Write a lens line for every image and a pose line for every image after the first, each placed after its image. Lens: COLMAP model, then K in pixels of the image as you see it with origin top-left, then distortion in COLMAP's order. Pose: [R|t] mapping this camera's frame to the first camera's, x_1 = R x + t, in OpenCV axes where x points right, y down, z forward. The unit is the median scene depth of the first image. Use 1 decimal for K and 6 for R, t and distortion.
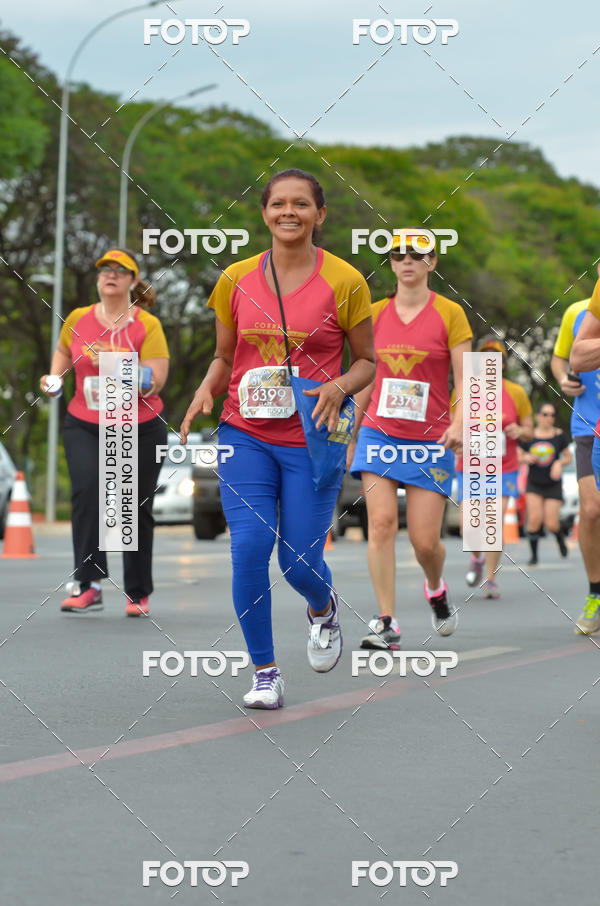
lens RADIAL K [[6372.0, 0, 300.0], [0, 6372.0, 453.0], [0, 0, 1]] dist [0.223352, 27.341777]
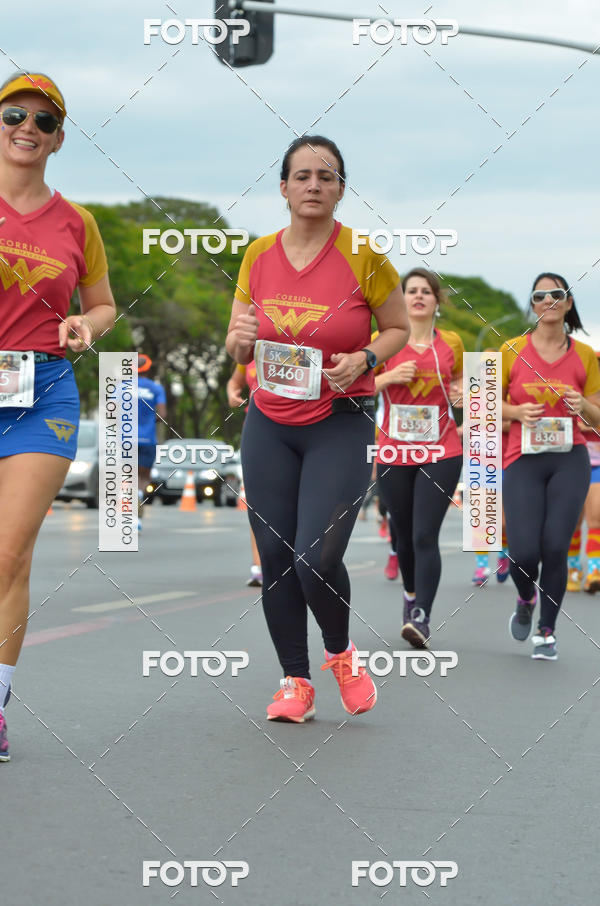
lens RADIAL K [[6372.0, 0, 300.0], [0, 6372.0, 453.0], [0, 0, 1]] dist [0.223352, 27.341777]
pose [[0.999658, 0.015005, -0.021411, 0.083068], [-0.015111, 0.999874, -0.004810, 0.008151], [0.021336, 0.005132, 0.999759, -0.294354]]
